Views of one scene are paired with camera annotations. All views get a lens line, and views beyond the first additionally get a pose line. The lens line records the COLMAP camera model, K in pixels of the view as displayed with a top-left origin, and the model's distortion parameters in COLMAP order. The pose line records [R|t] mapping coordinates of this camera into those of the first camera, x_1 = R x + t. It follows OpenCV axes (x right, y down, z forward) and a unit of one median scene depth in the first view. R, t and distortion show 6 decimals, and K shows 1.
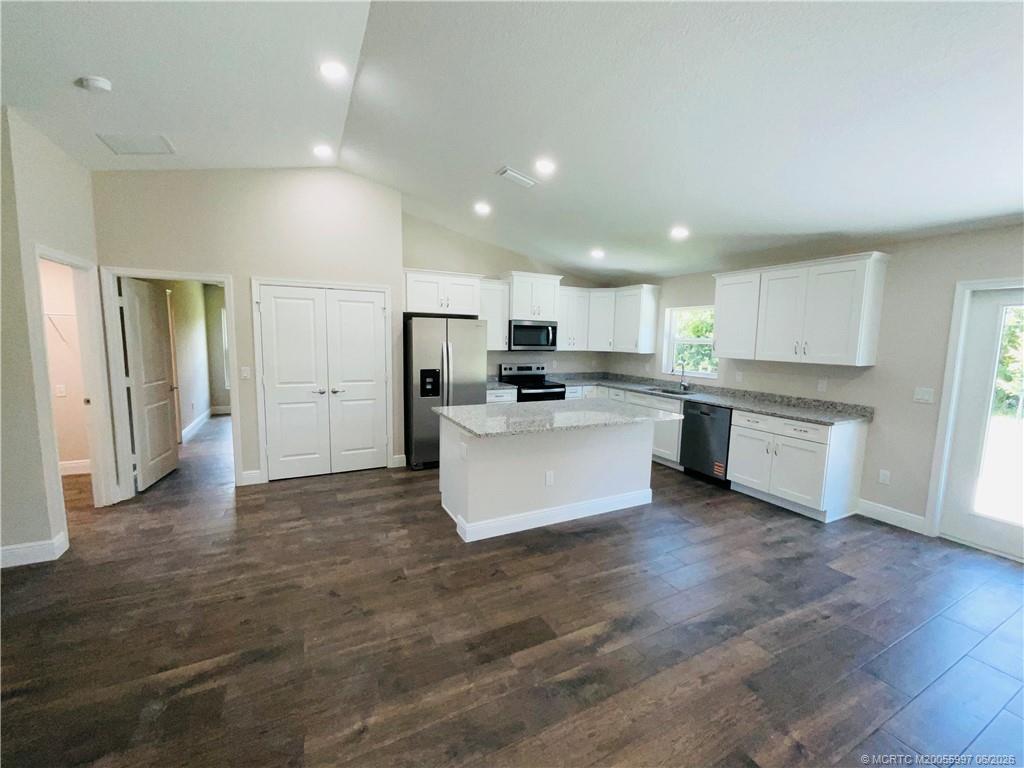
lens RADIAL K [[417.4, 0, 512.0], [0, 417.4, 384.0], [0, 0, 1]] dist [0.000680, 0.000420]
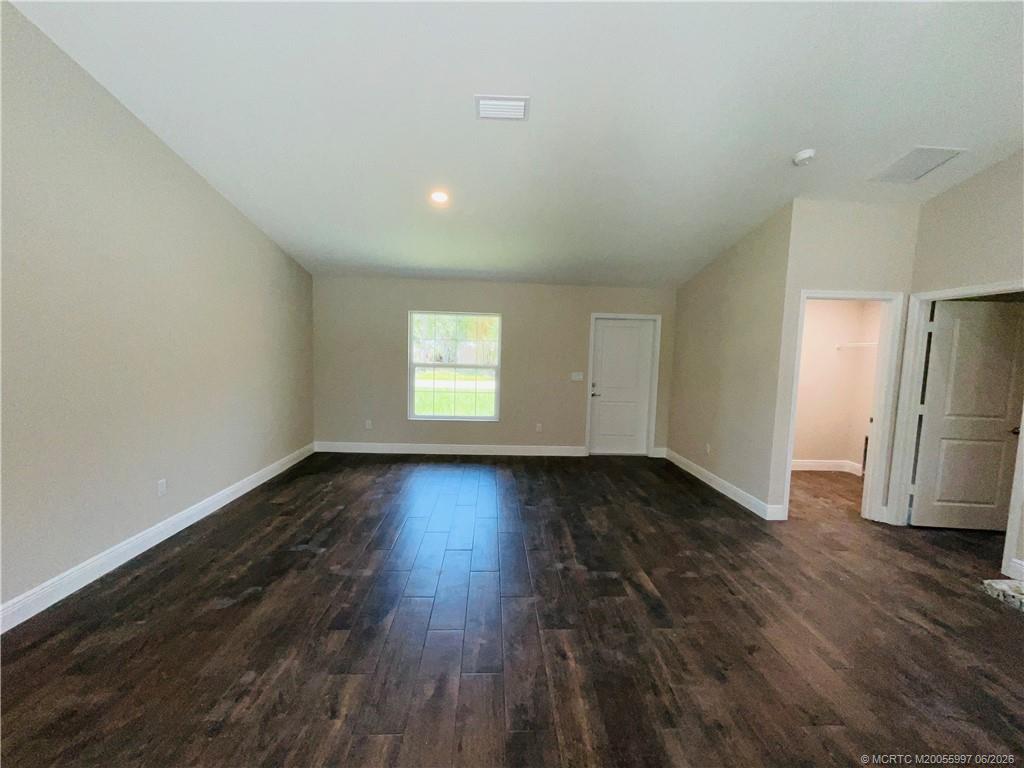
lens RADIAL K [[417.4, 0, 512.0], [0, 417.4, 384.0], [0, 0, 1]] dist [0.000680, 0.000420]
pose [[-0.406099, 0.043245, -0.912805, 0.340062], [-0.139518, 0.984235, 0.108699, -0.035809], [0.903116, 0.171496, -0.393664, 0.510954]]
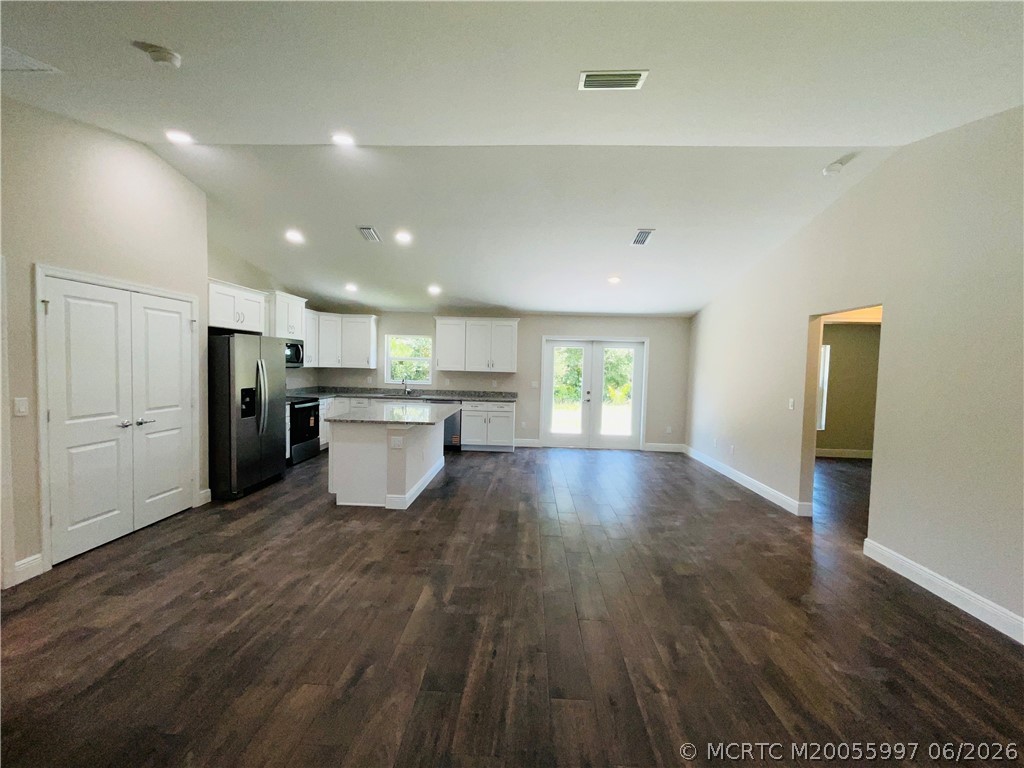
lens RADIAL K [[417.4, 0, 512.0], [0, 417.4, 384.0], [0, 0, 1]] dist [0.000680, 0.000420]
pose [[0.486591, -0.047363, 0.872345, -0.888753], [0.080139, 0.996739, 0.009416, -0.006852], [-0.869947, 0.065328, 0.488800, 0.014549]]
